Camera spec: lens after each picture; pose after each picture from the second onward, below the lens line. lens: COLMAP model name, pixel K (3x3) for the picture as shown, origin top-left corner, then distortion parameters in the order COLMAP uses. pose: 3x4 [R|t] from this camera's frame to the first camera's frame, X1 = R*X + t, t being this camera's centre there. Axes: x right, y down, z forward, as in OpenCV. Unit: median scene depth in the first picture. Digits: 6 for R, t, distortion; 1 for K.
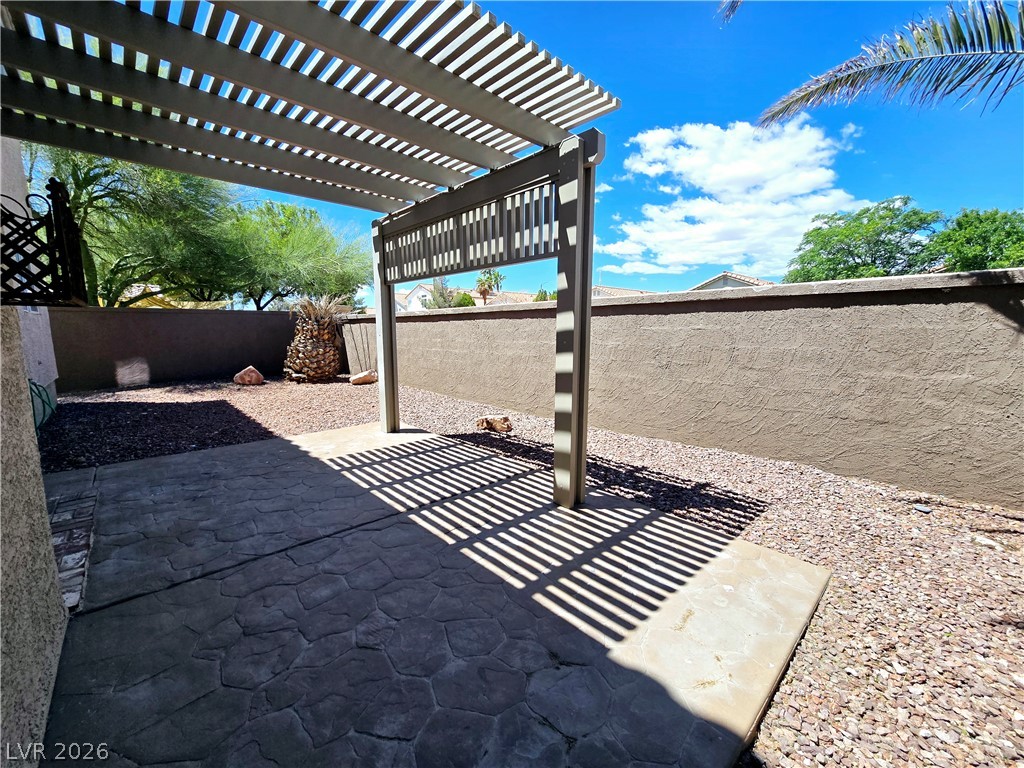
lens RADIAL K [[418.8, 0, 508.6], [0, 418.8, 382.8], [0, 0, 1]] dist [-0.000015, 0.000108]
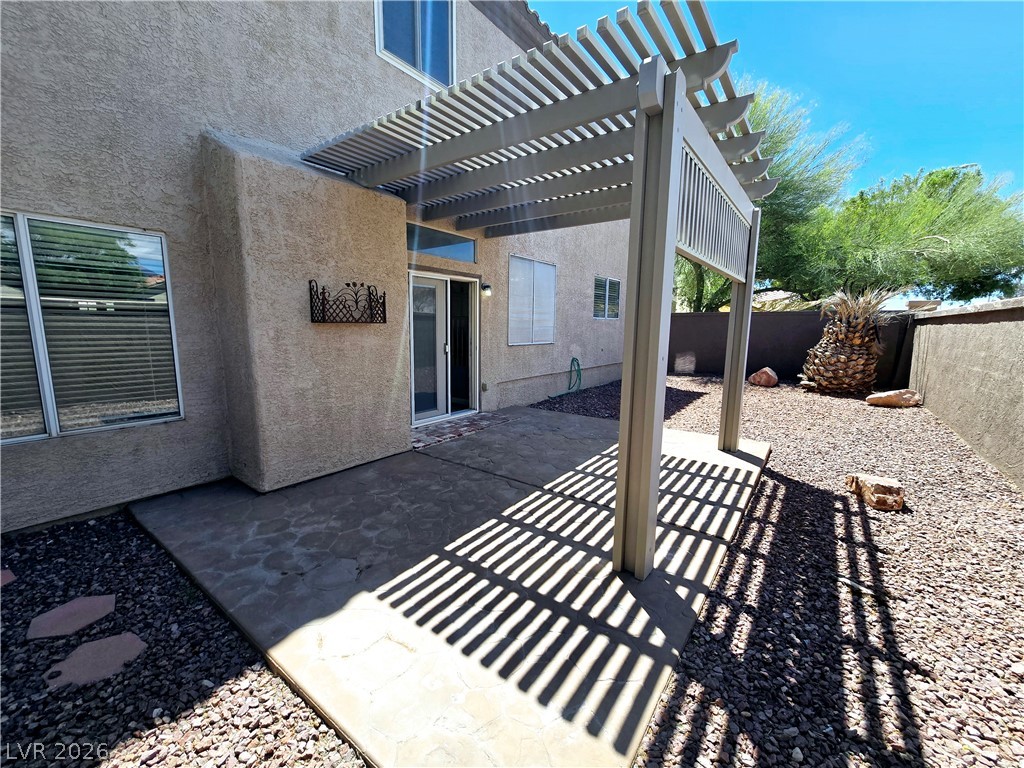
lens RADIAL K [[418.8, 0, 506.3], [0, 418.8, 386.5], [0, 0, 1]] dist [-0.000015, 0.000108]
pose [[0.175984, 0.143506, -0.973877, 0.830856], [-0.132602, 0.983756, 0.121000, -0.105668], [0.975421, 0.107844, 0.192154, 0.619917]]
